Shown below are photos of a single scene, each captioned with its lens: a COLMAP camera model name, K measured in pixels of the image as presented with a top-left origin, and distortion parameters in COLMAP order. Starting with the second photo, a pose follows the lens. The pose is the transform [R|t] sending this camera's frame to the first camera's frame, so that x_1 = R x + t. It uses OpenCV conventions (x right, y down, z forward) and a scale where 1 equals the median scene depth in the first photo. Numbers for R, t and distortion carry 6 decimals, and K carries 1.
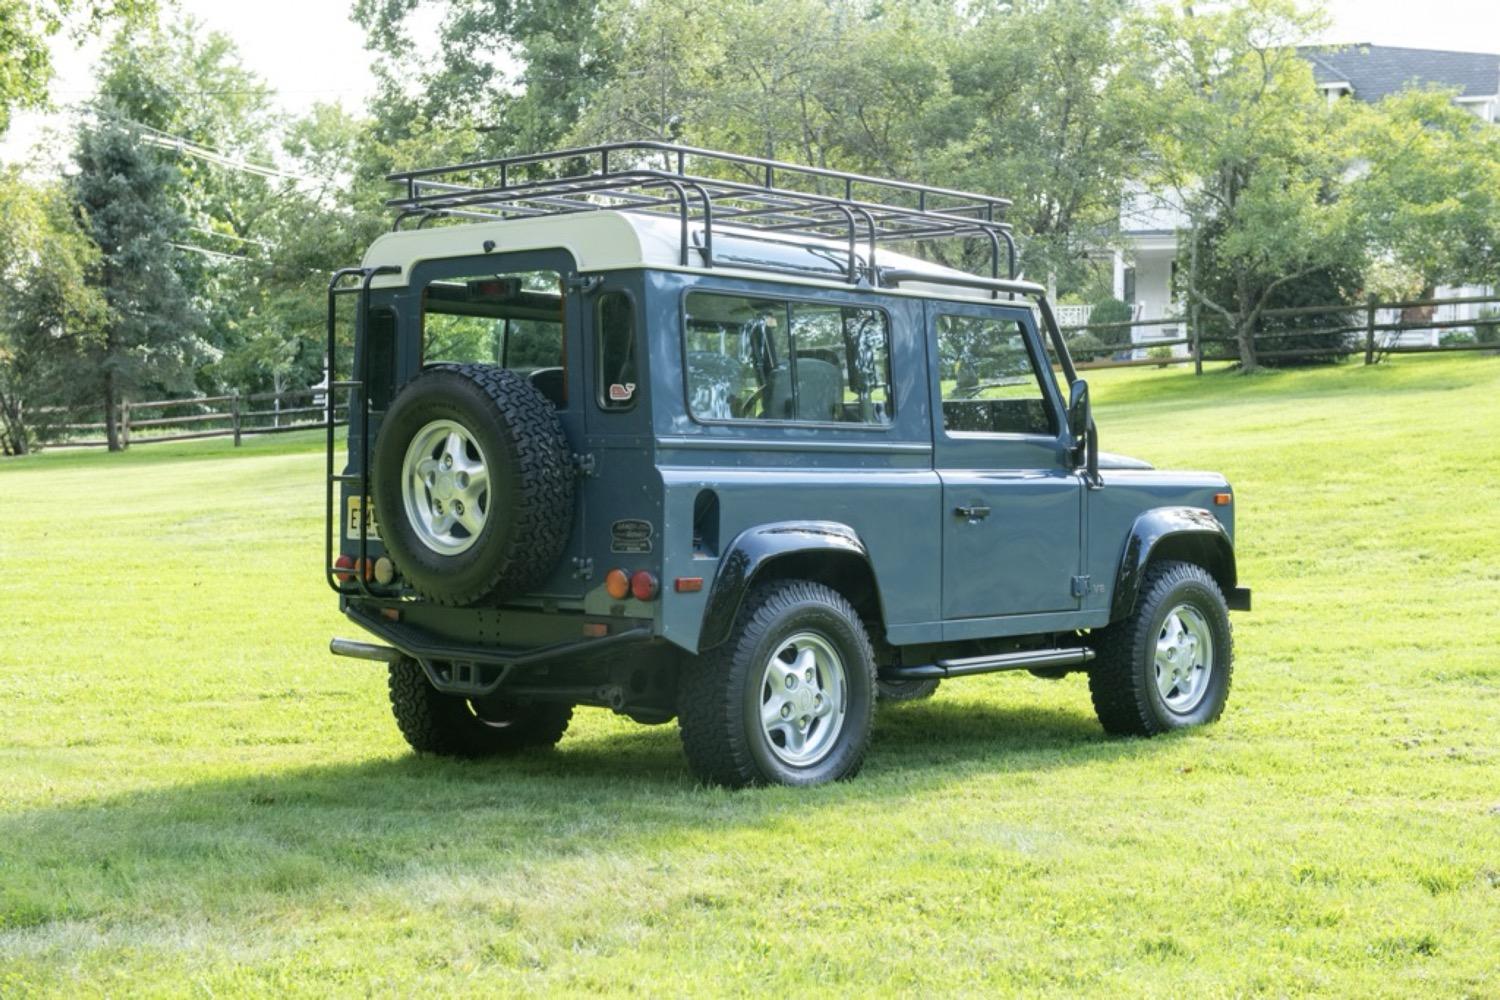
lens RADIAL K [[2269.5, 0, 736.6], [0, 2269.5, 426.2], [0, 0, 1]] dist [0.064056, 0.000000]
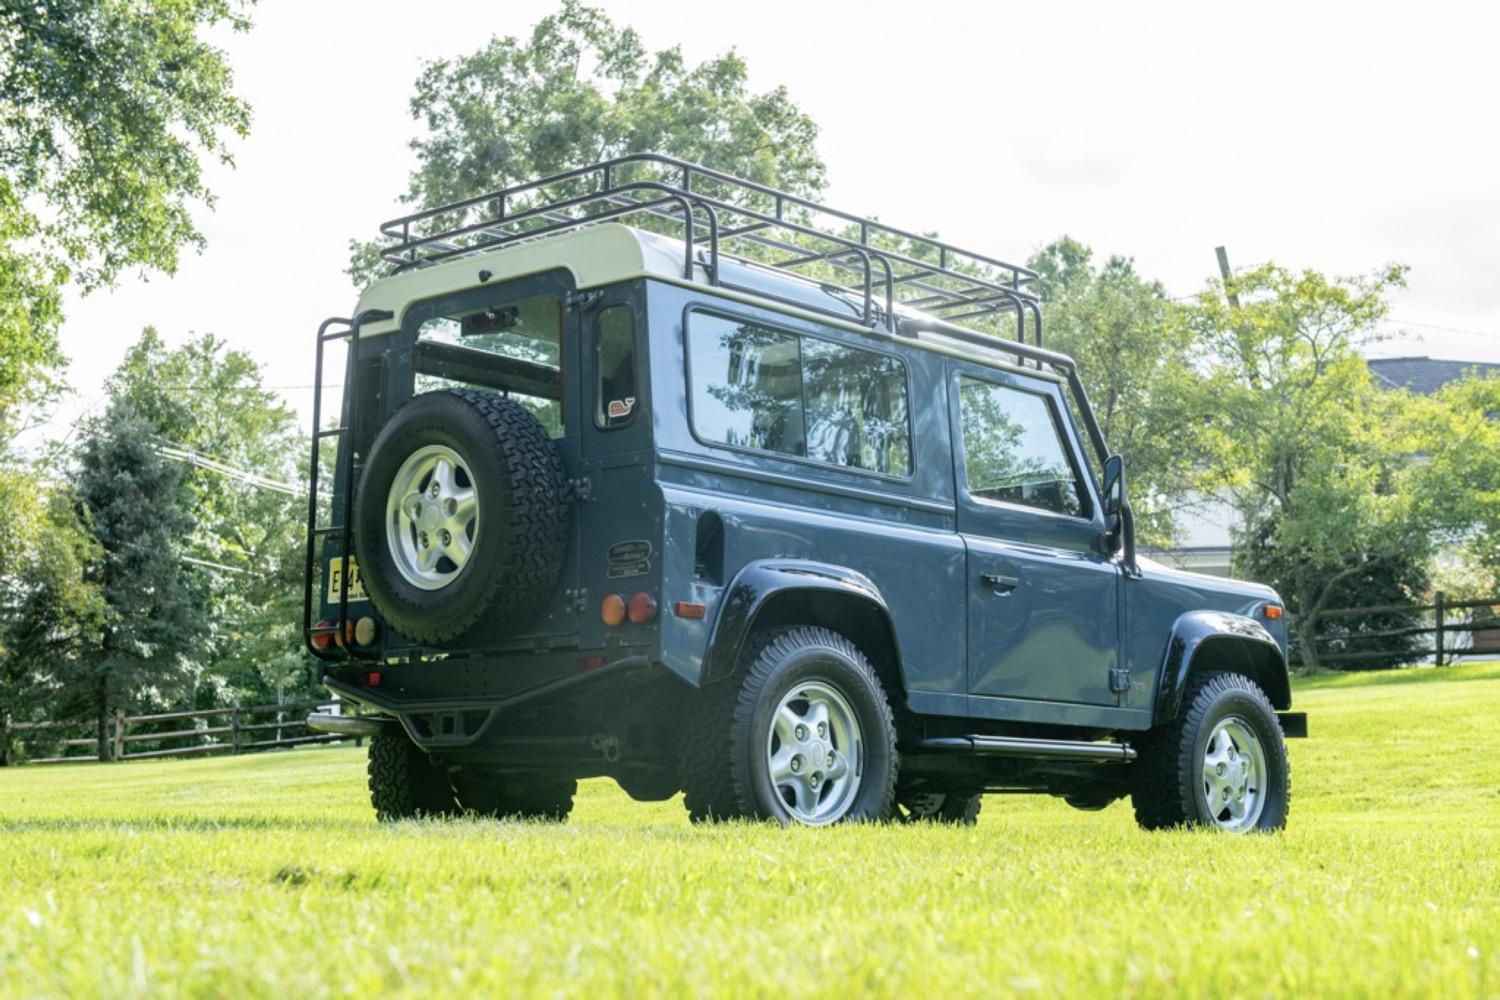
lens RADIAL K [[2379.3, 0, 742.5], [0, 2379.3, 405.0], [0, 0, 1]] dist [0.072319, 0.000000]
pose [[0.999916, 0.002633, -0.012668, 0.009547], [-0.004650, 0.986790, -0.161938, 0.110853], [0.012074, 0.161984, 0.986720, 0.021523]]
